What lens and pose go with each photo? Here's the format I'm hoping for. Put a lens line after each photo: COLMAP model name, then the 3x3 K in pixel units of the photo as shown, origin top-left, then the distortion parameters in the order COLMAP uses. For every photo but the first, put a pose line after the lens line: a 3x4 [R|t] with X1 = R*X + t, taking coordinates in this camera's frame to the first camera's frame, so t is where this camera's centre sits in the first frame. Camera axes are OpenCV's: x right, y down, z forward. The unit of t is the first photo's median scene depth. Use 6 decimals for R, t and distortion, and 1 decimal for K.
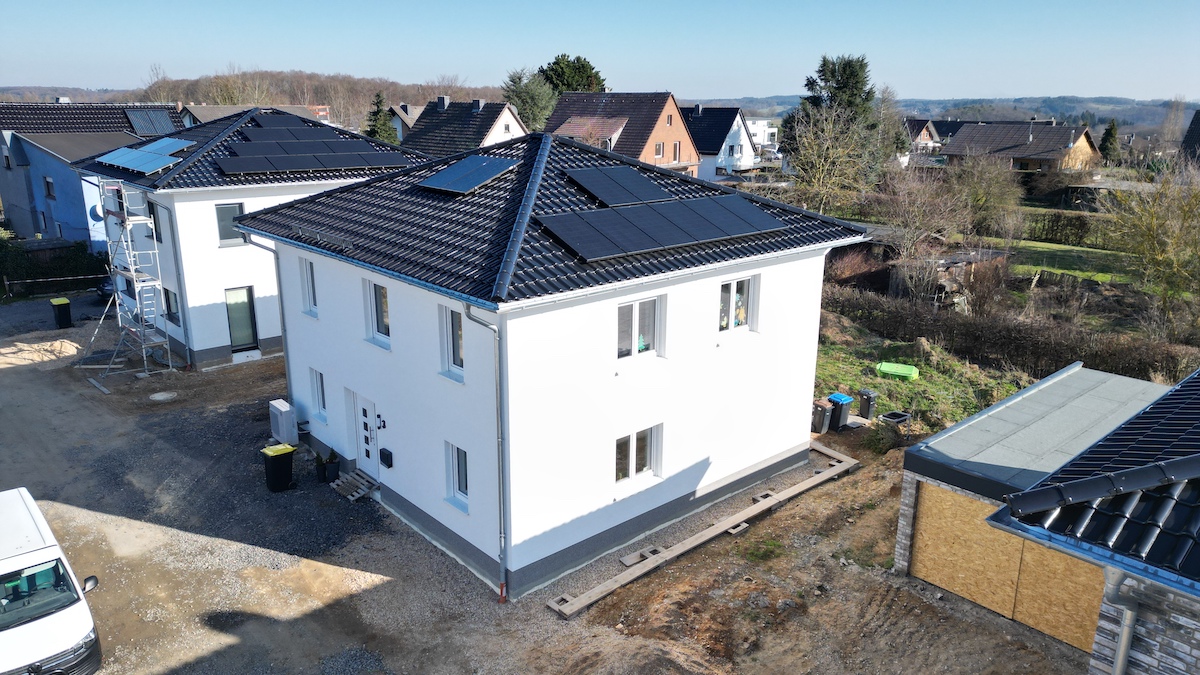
lens RADIAL K [[836.8, 0, 597.8], [0, 836.8, 336.9], [0, 0, 1]] dist [0.081569, -0.074711]
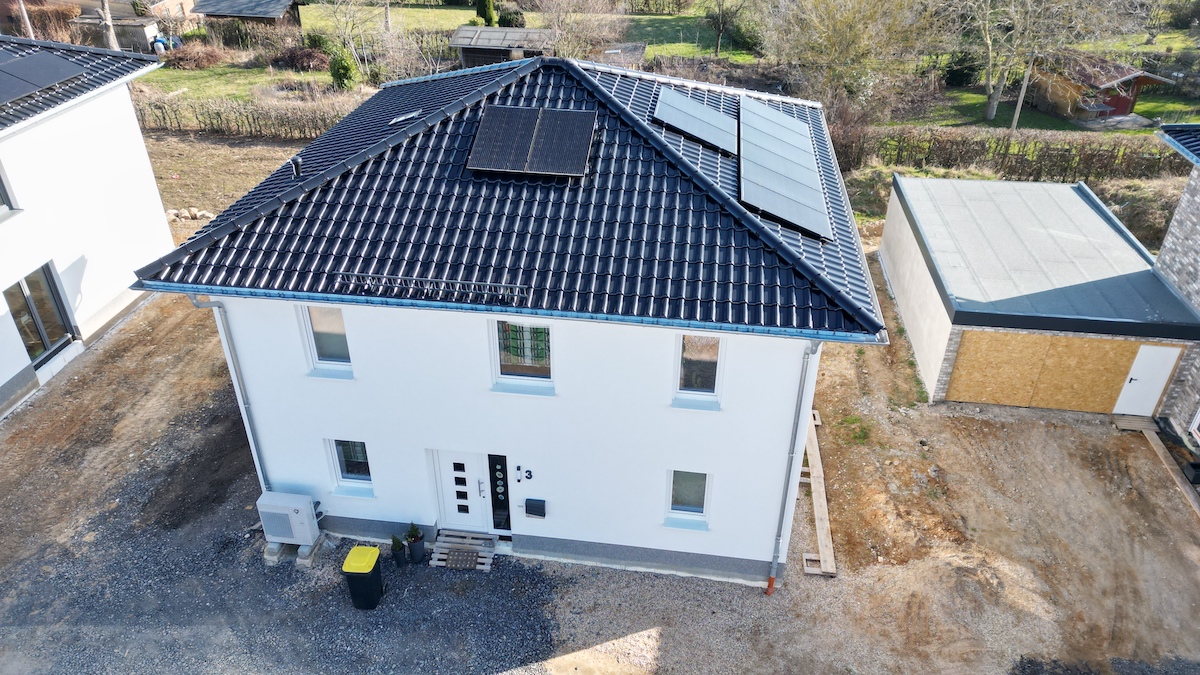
lens RADIAL K [[836.8, 0, 601.4], [0, 836.8, 335.1], [0, 0, 1]] dist [0.081569, -0.074711]
pose [[0.764088, -0.339650, 0.548458, -0.436199], [0.180015, 0.928663, 0.324316, -0.197725], [-0.619487, -0.149075, 0.770722, 0.254249]]
